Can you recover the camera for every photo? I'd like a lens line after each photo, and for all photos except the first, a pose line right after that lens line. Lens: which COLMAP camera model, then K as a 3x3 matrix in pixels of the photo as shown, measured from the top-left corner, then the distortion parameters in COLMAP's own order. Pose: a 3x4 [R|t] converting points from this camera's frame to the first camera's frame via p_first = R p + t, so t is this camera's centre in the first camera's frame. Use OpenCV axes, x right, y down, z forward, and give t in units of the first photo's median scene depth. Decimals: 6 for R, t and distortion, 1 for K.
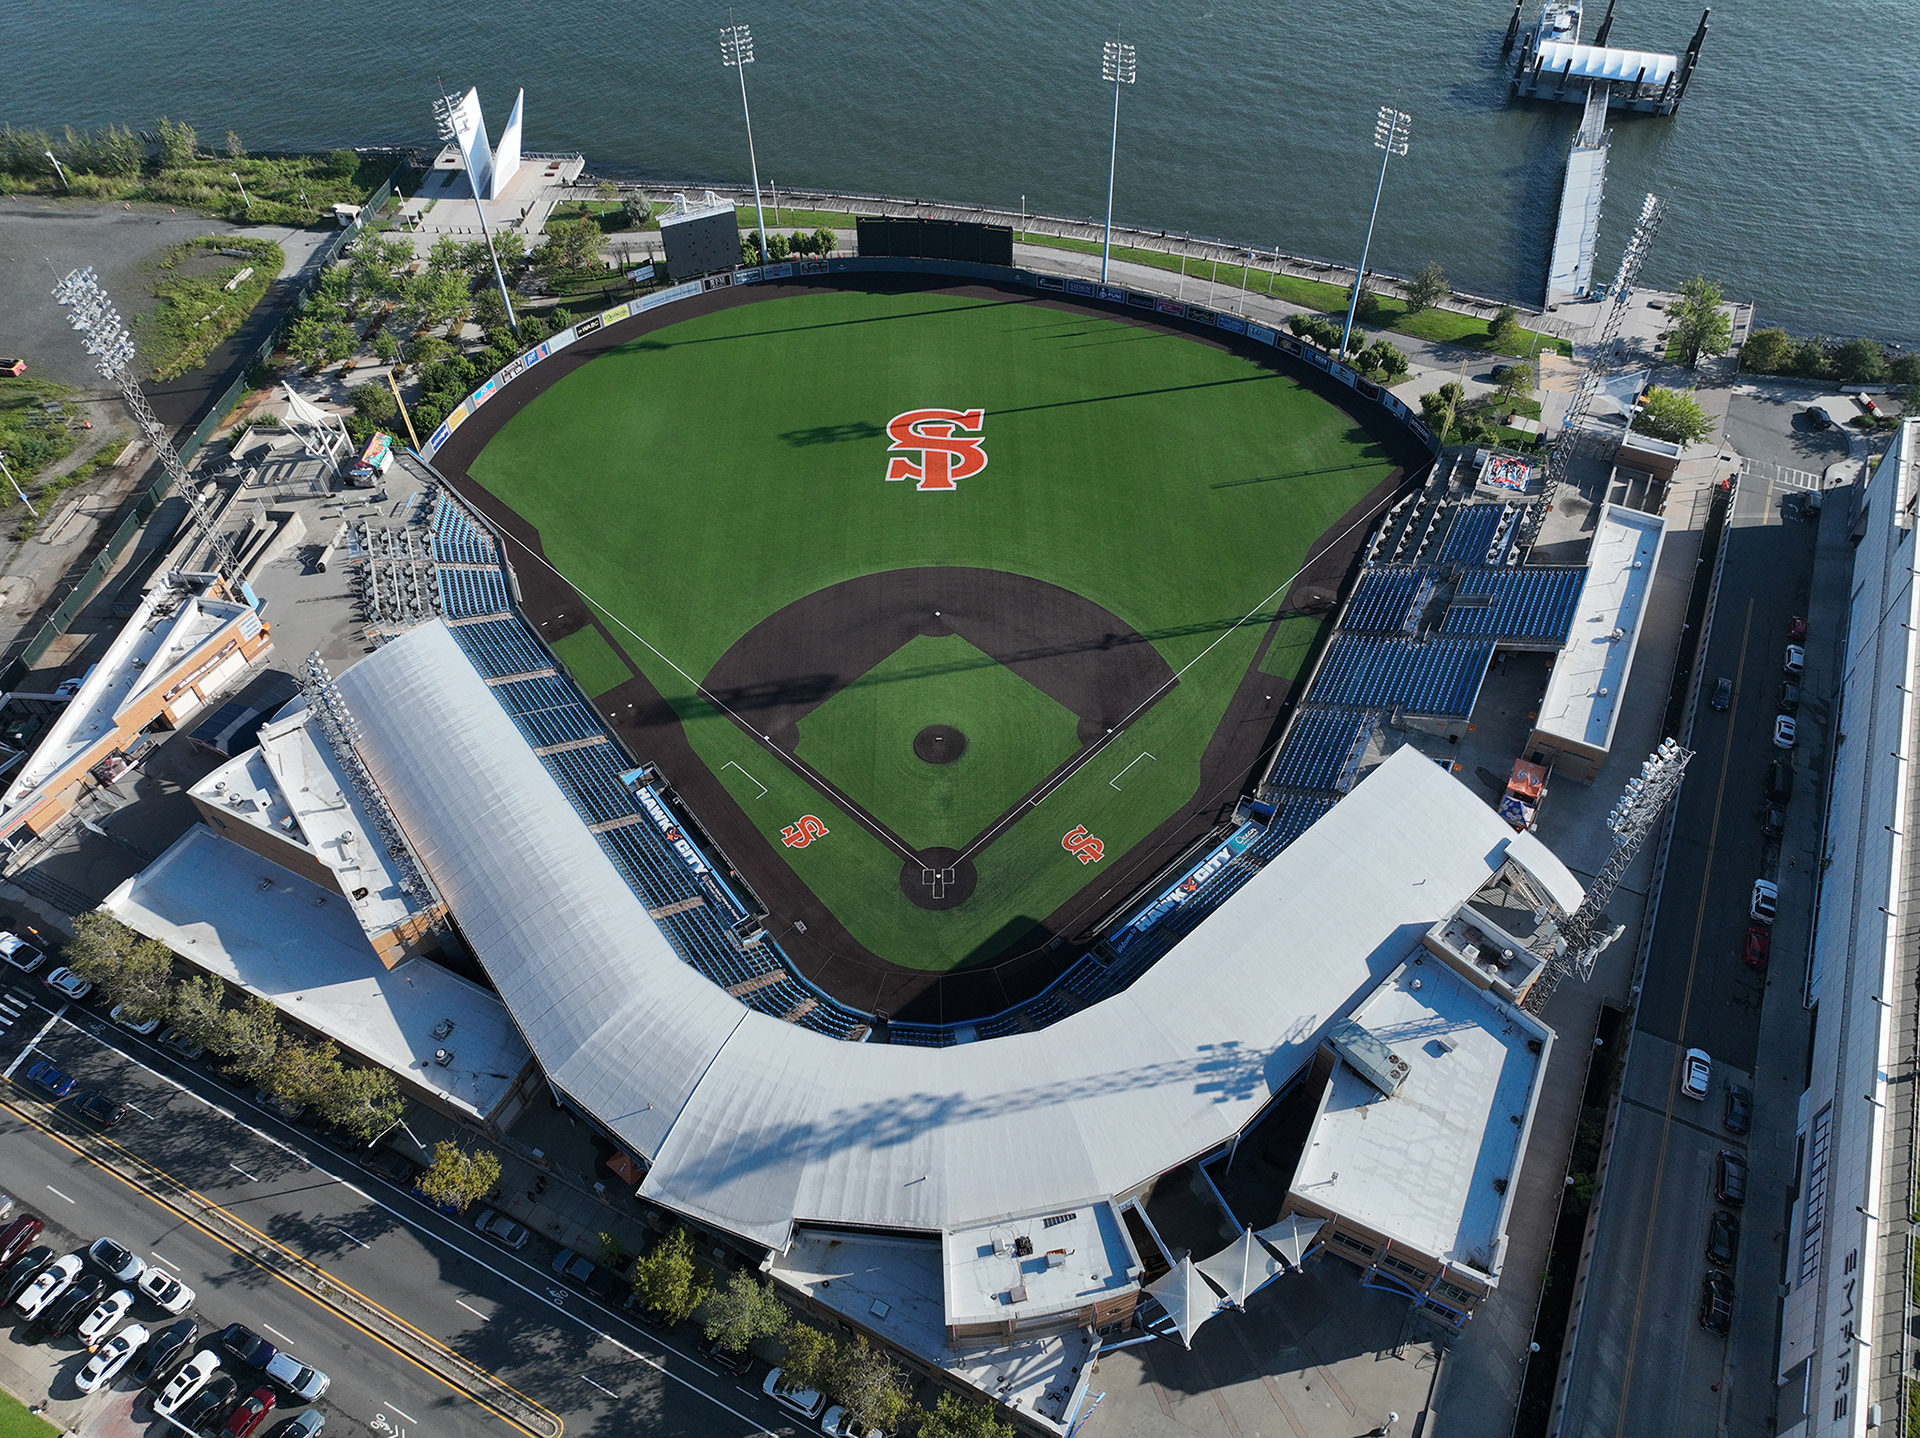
lens RADIAL K [[1340.5, 0, 960.0], [0, 1340.5, 719.0], [0, 0, 1]] dist [0.004031, 0.002095]
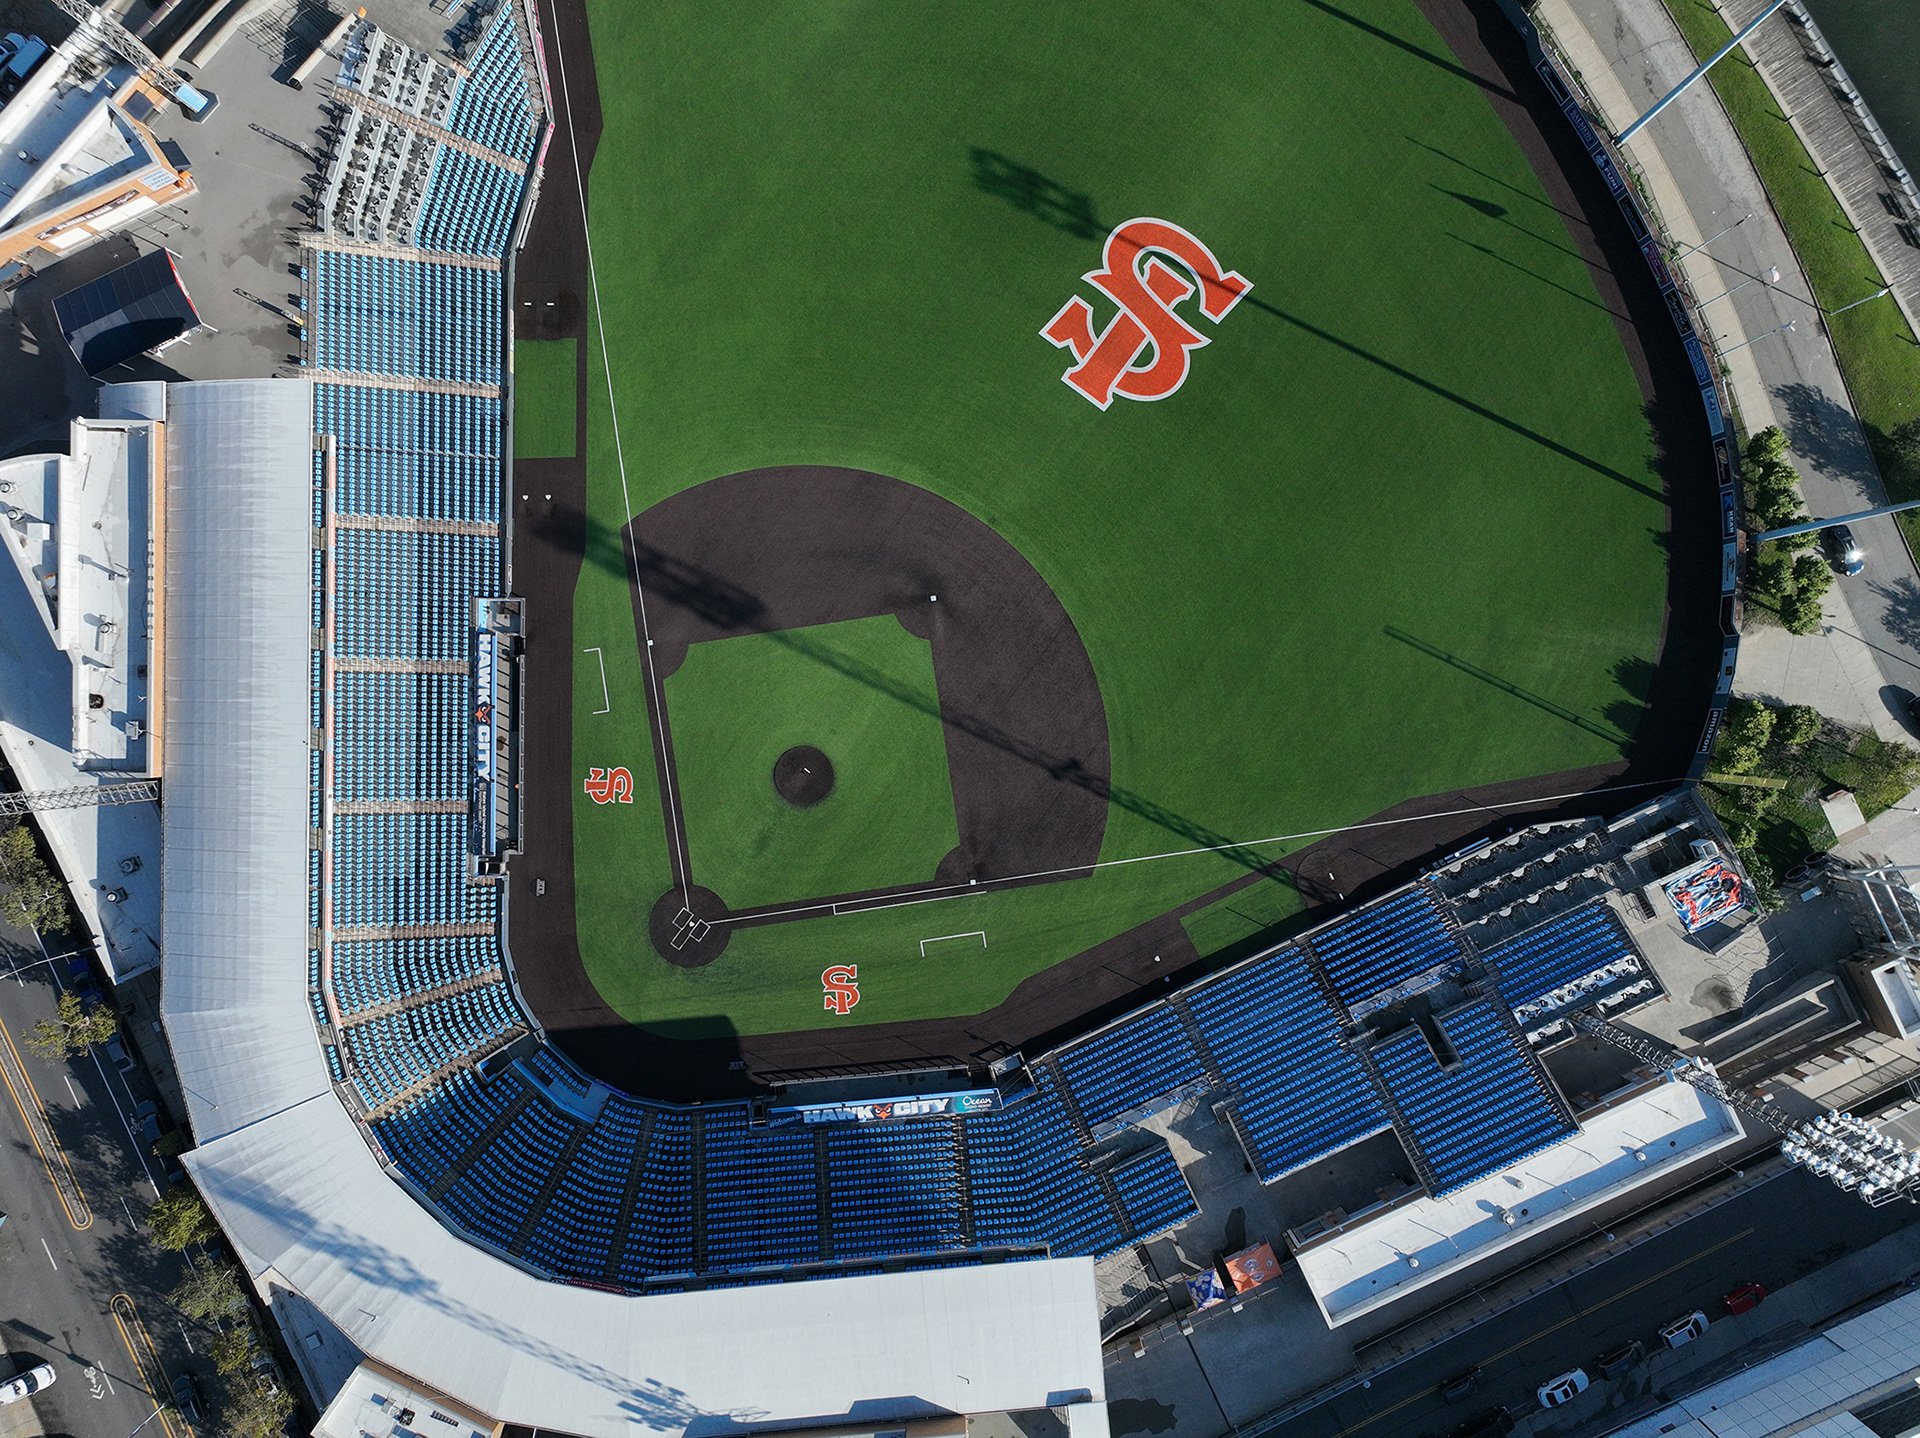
lens RADIAL K [[1400.3, 0, 960.0], [0, 1400.3, 719.0], [0, 0, 1]] dist [0.006602, 0.010484]
pose [[0.794976, 0.606416, 0.016525, 0.027105], [-0.457822, 0.581862, 0.672188, -0.645455], [0.398010, -0.541938, 0.740196, 0.390936]]
